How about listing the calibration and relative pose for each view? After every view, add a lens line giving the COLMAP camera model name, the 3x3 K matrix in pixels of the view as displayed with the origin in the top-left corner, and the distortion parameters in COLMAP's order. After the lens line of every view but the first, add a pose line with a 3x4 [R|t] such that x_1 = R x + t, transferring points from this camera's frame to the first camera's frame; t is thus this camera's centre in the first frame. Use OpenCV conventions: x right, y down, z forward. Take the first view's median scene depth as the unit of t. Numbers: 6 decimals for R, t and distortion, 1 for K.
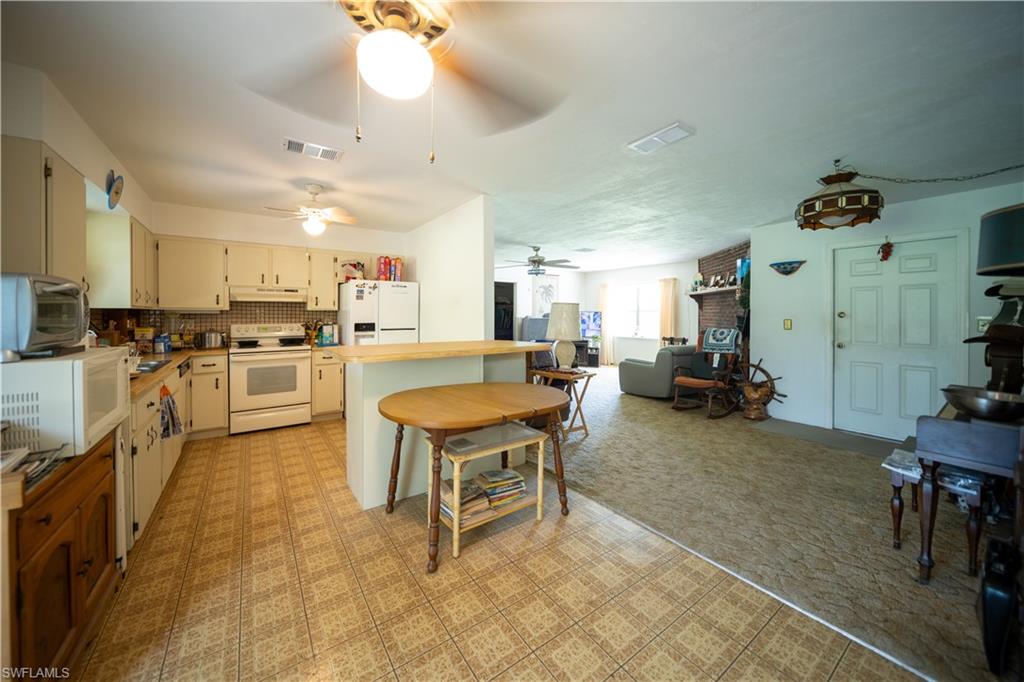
lens RADIAL K [[356.4, 0, 504.5], [0, 356.4, 314.0], [0, 0, 1]] dist [-0.005554, -0.000327]
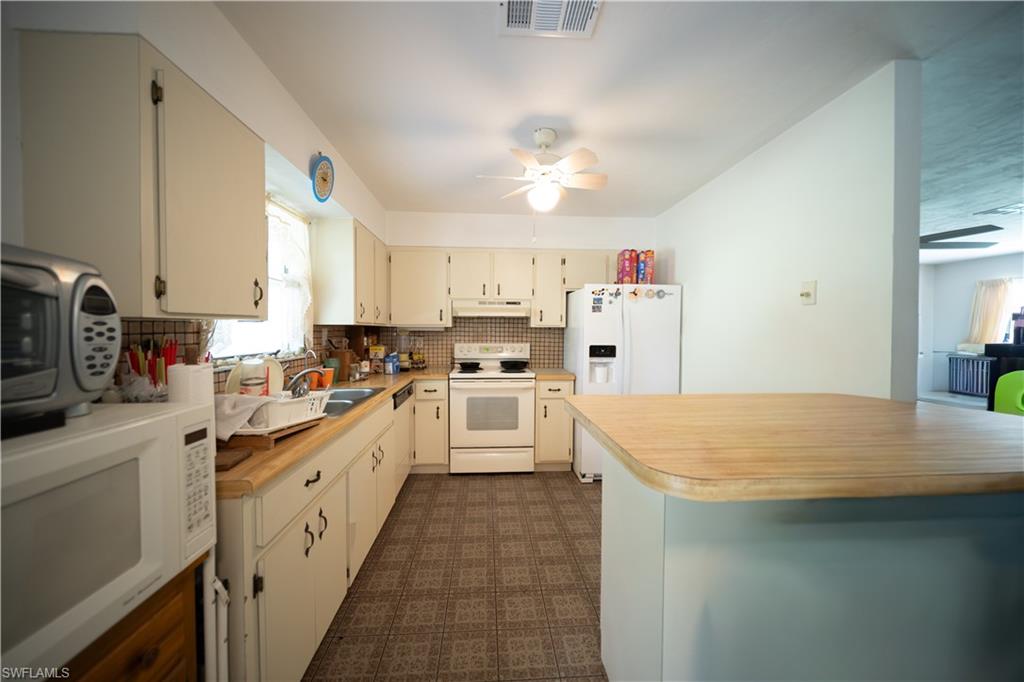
lens RADIAL K [[437.0, 0, 512.8], [0, 437.0, 338.1], [0, 0, 1]] dist [-0.002923, -0.000911]
pose [[0.856130, 0.012839, -0.516601, -0.100246], [-0.005737, 0.999866, 0.015343, -0.001158], [0.516728, -0.010173, 0.856089, 0.170964]]
